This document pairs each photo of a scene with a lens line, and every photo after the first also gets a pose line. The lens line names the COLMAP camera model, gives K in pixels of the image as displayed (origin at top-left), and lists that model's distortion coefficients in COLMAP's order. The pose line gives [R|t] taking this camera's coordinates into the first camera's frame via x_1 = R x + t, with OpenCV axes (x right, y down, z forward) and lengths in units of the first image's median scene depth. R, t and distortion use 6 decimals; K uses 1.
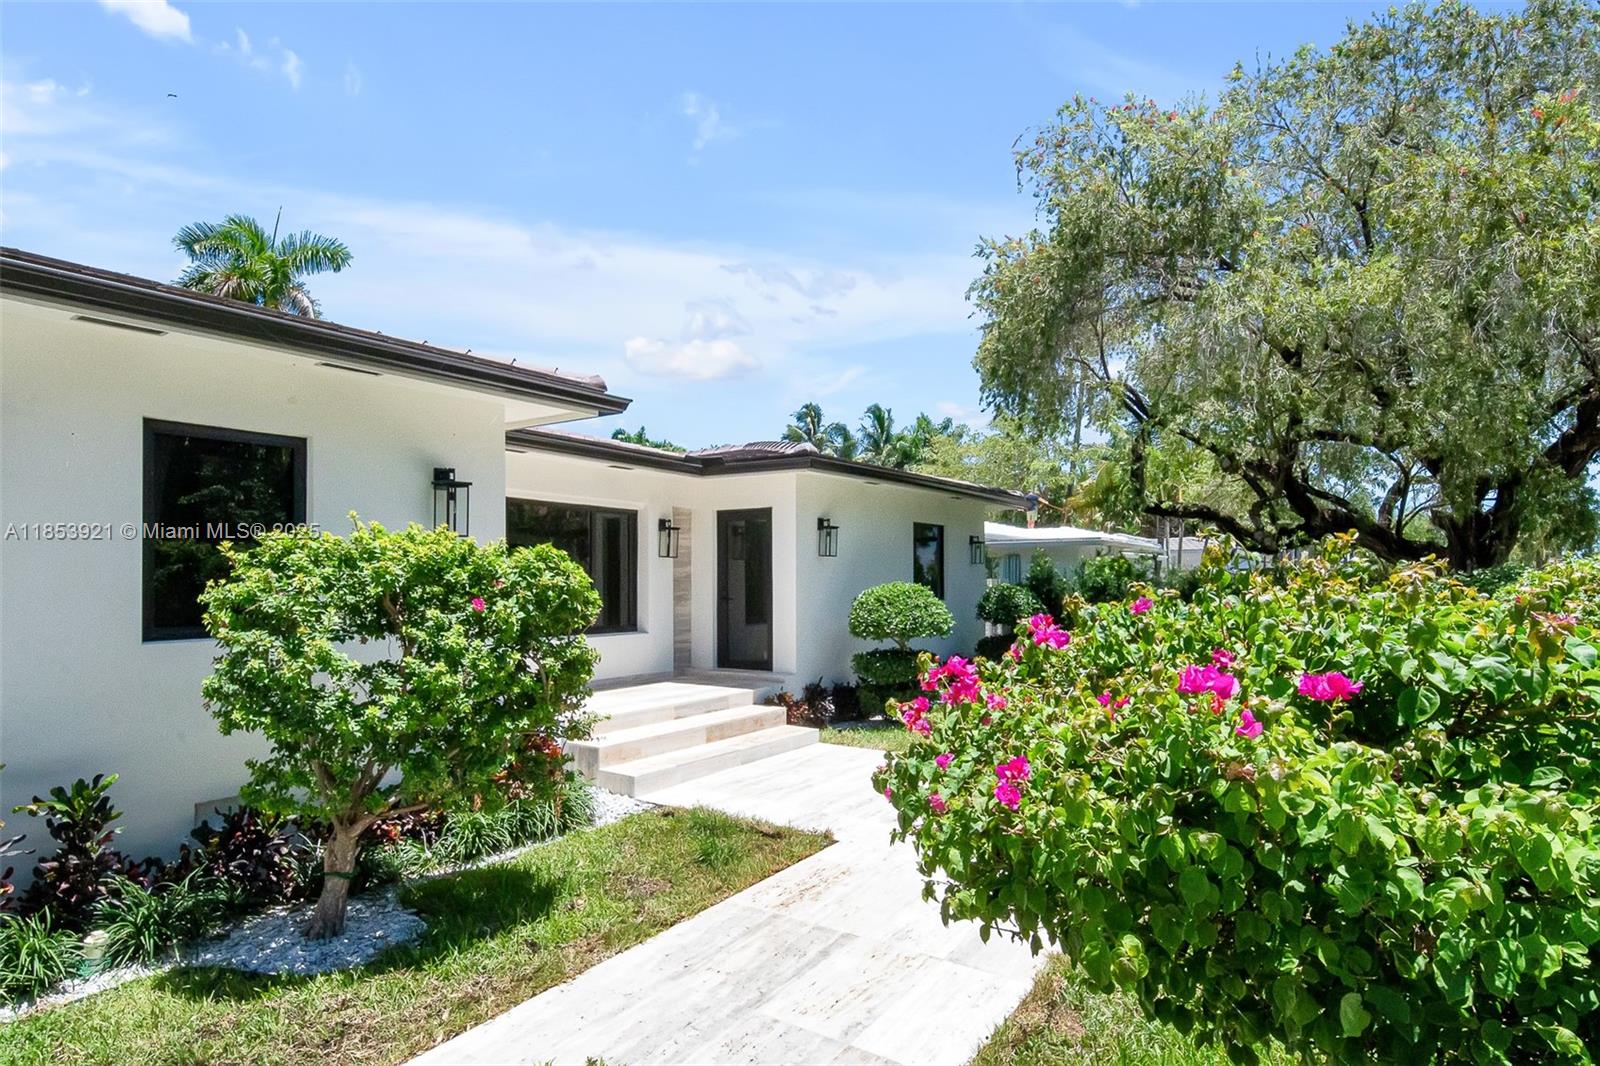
lens RADIAL K [[879.5, 0, 801.4], [0, 879.5, 589.7], [0, 0, 1]] dist [-0.004263, -0.001256]
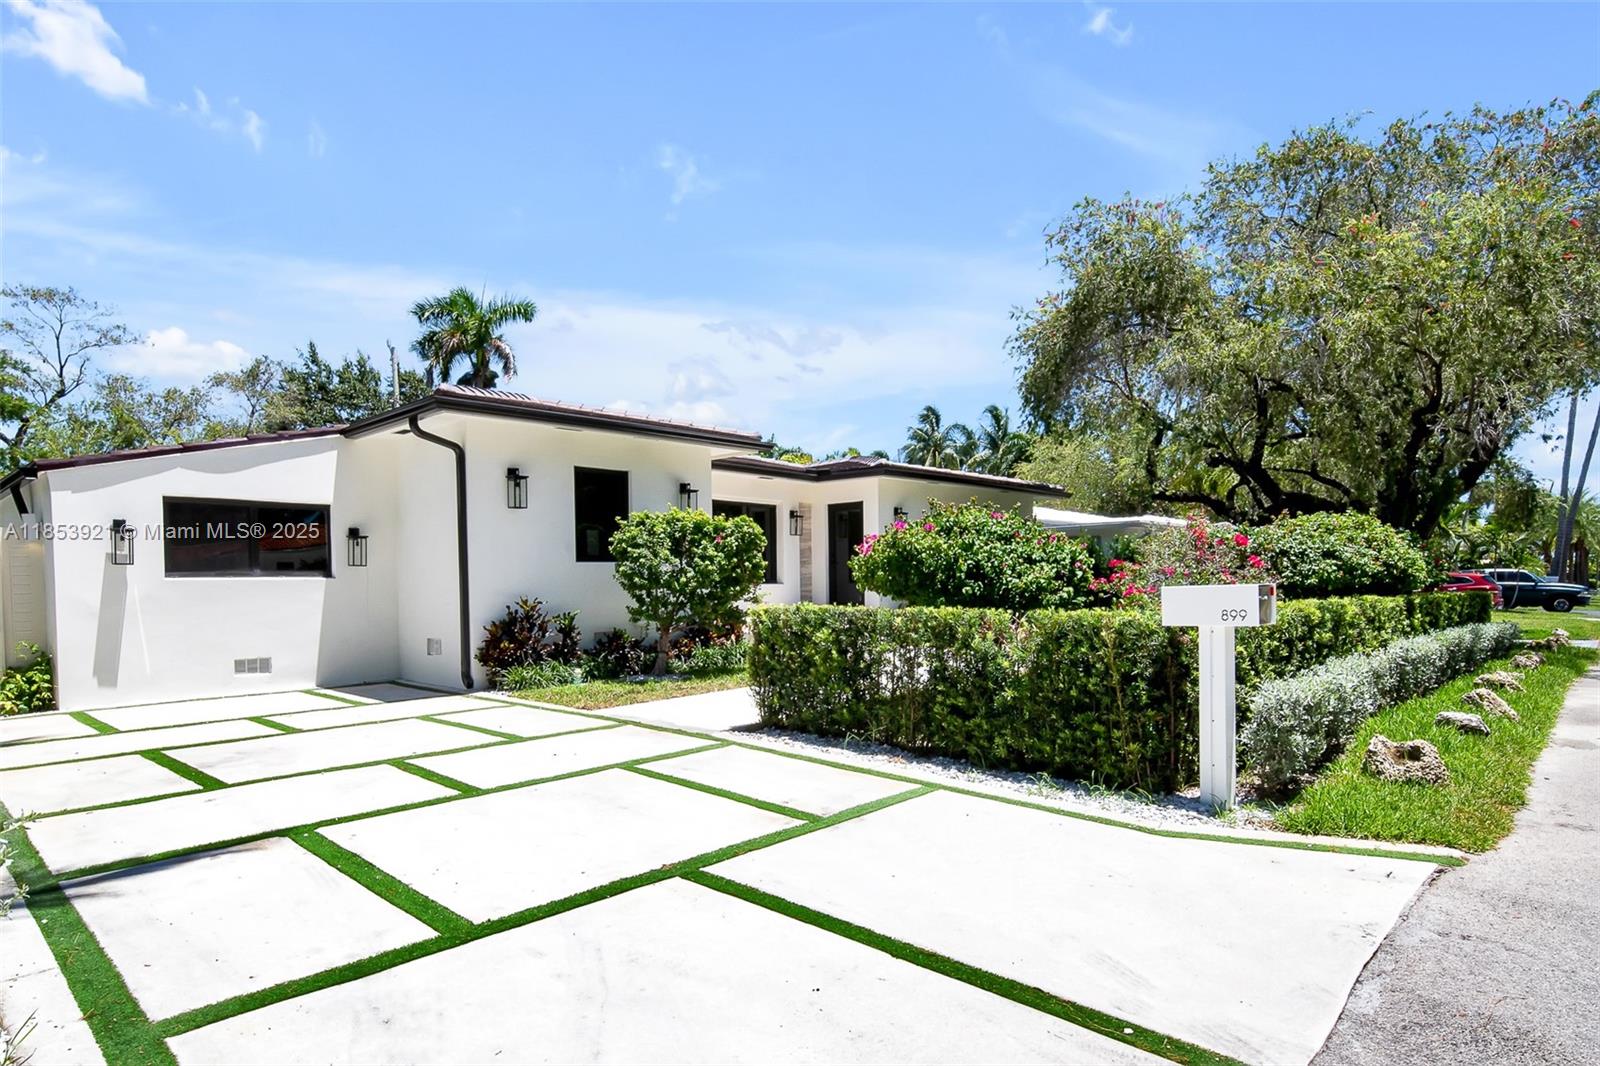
lens RADIAL K [[879.5, 0, 801.4], [0, 879.5, 589.7], [0, 0, 1]] dist [-0.004263, -0.001256]
pose [[0.989187, -0.012908, -0.146089, 0.080164], [0.012826, 0.999917, -0.001509, 0.060302], [0.146096, -0.000381, 0.989270, -0.515238]]
